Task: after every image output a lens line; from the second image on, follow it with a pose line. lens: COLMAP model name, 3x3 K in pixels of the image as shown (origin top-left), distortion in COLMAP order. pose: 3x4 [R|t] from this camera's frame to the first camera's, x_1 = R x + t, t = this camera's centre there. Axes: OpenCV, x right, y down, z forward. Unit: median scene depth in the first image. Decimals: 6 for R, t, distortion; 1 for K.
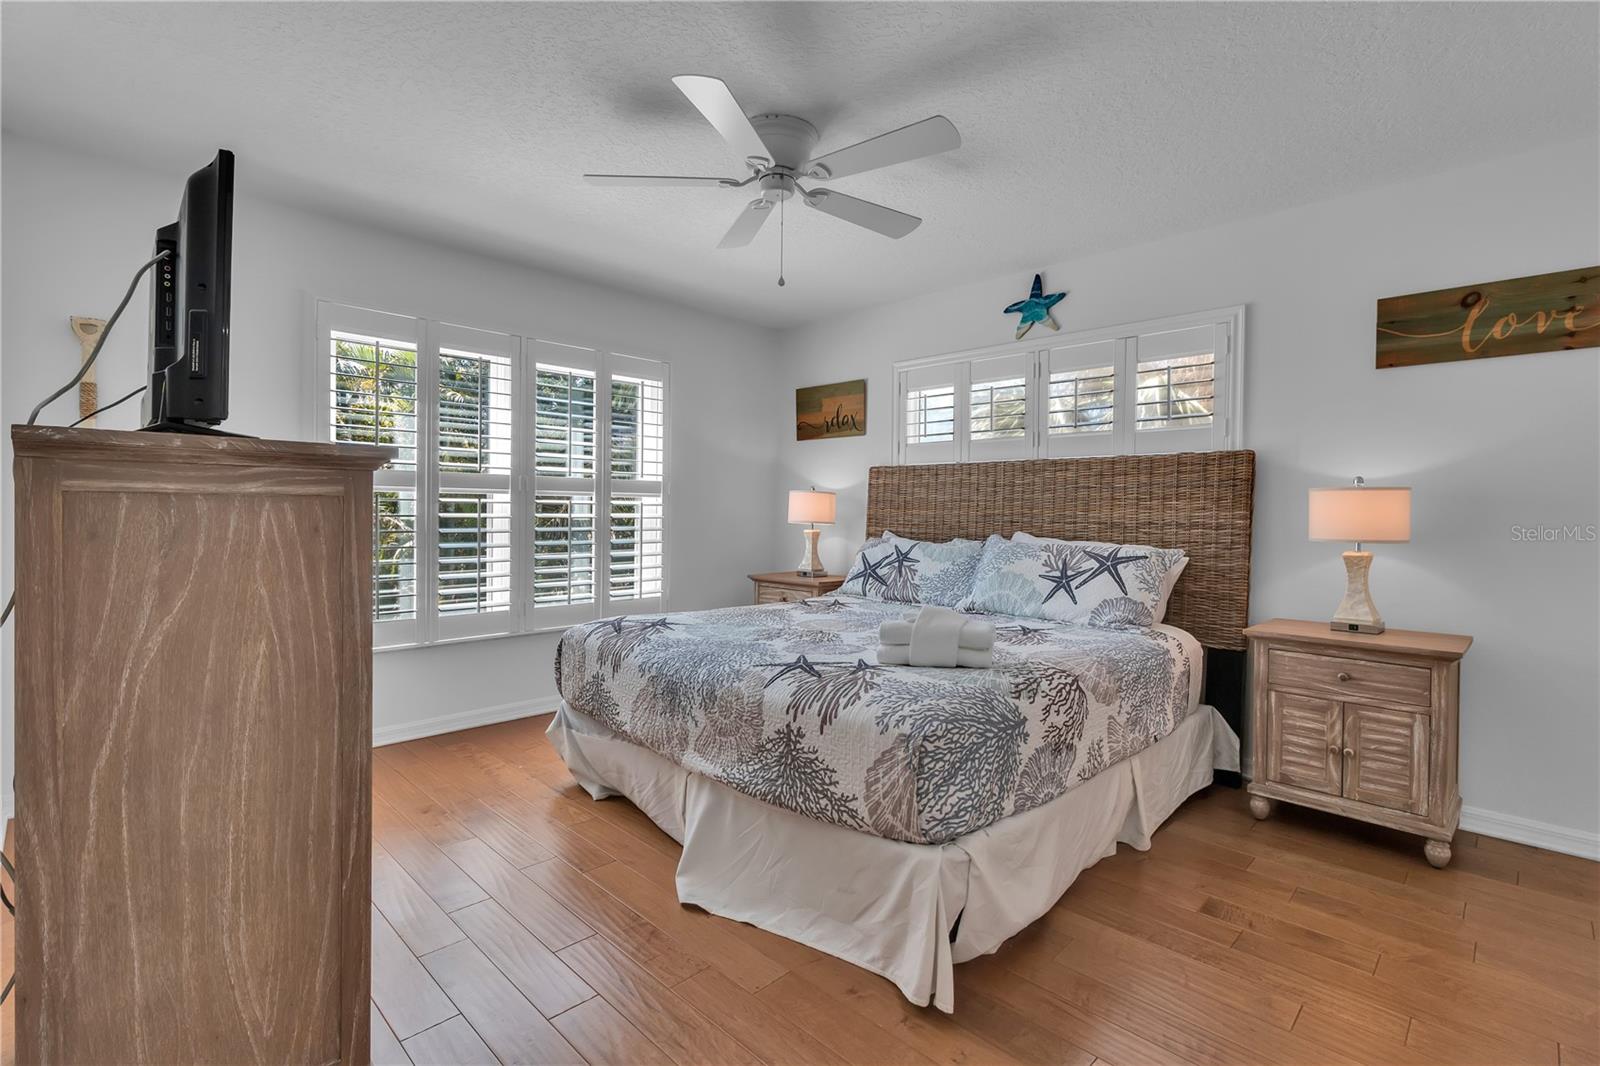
lens RADIAL K [[732.0, 0, 803.3], [0, 732.0, 521.3], [0, 0, 1]] dist [0.001994, 0.000272]
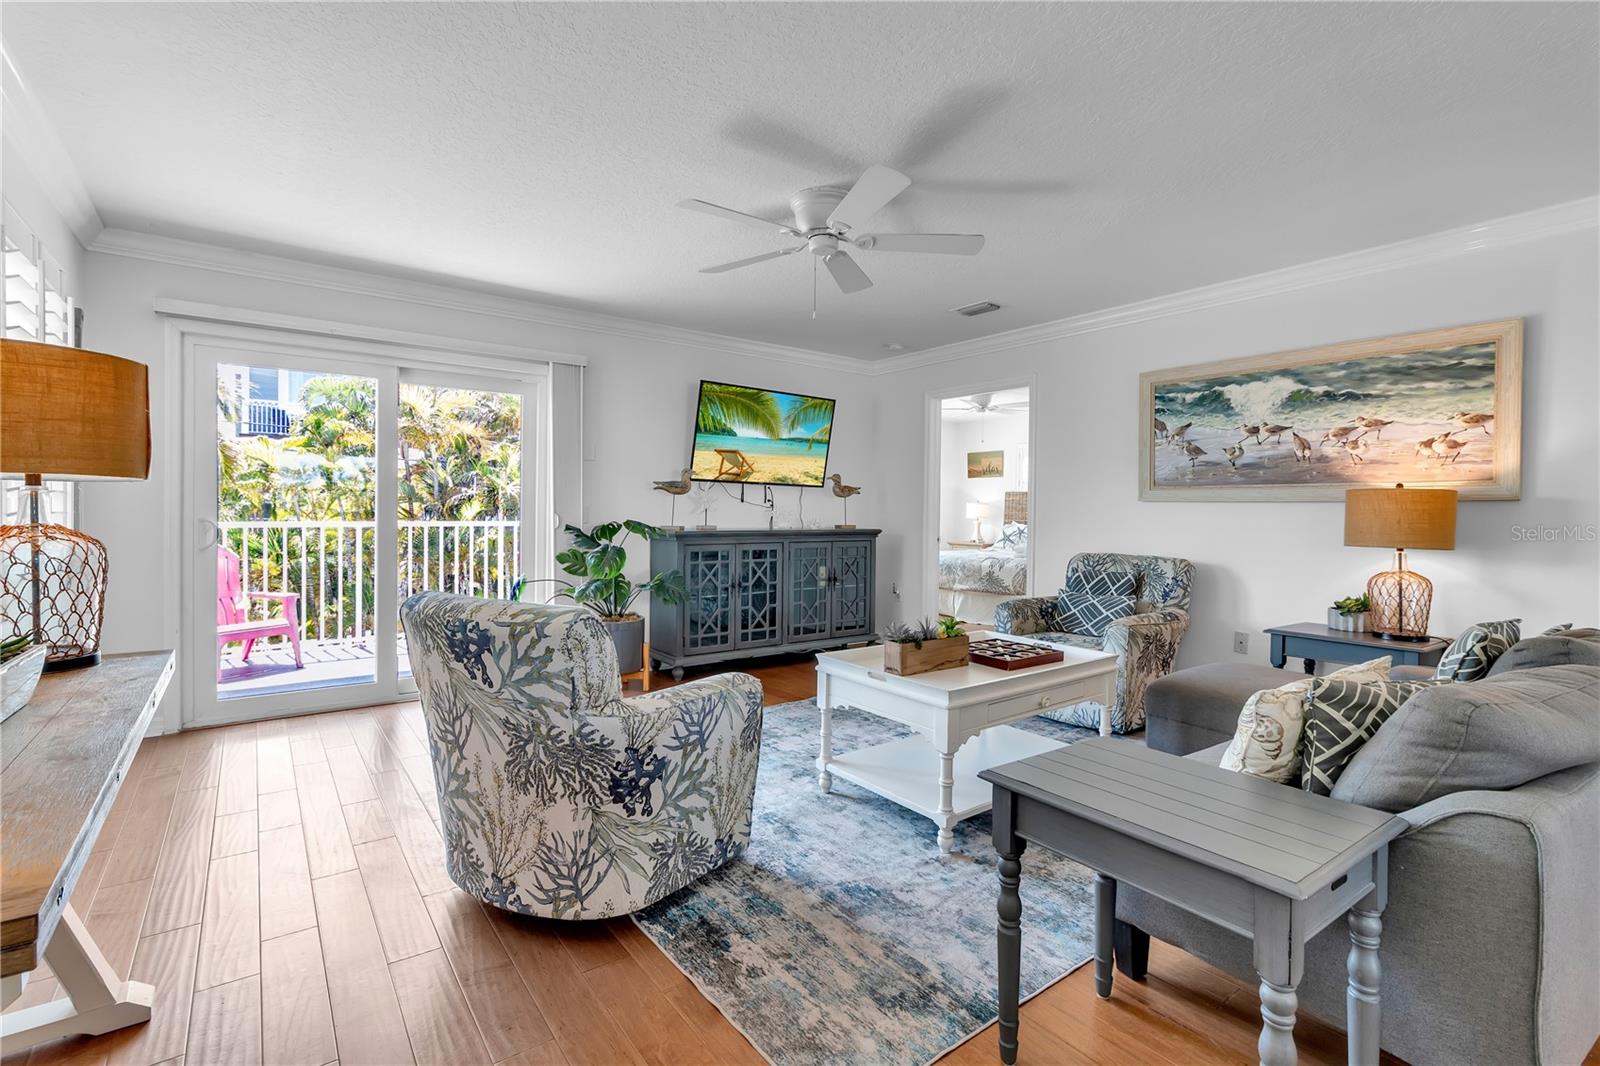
lens RADIAL K [[732.0, 0, 793.7], [0, 732.0, 523.9], [0, 0, 1]] dist [0.001994, 0.000272]
pose [[0.986617, -0.000369, -0.163056, -0.174772], [0.000929, 0.999994, 0.003355, 0.012564], [0.163054, -0.003461, 0.986611, -1.246272]]
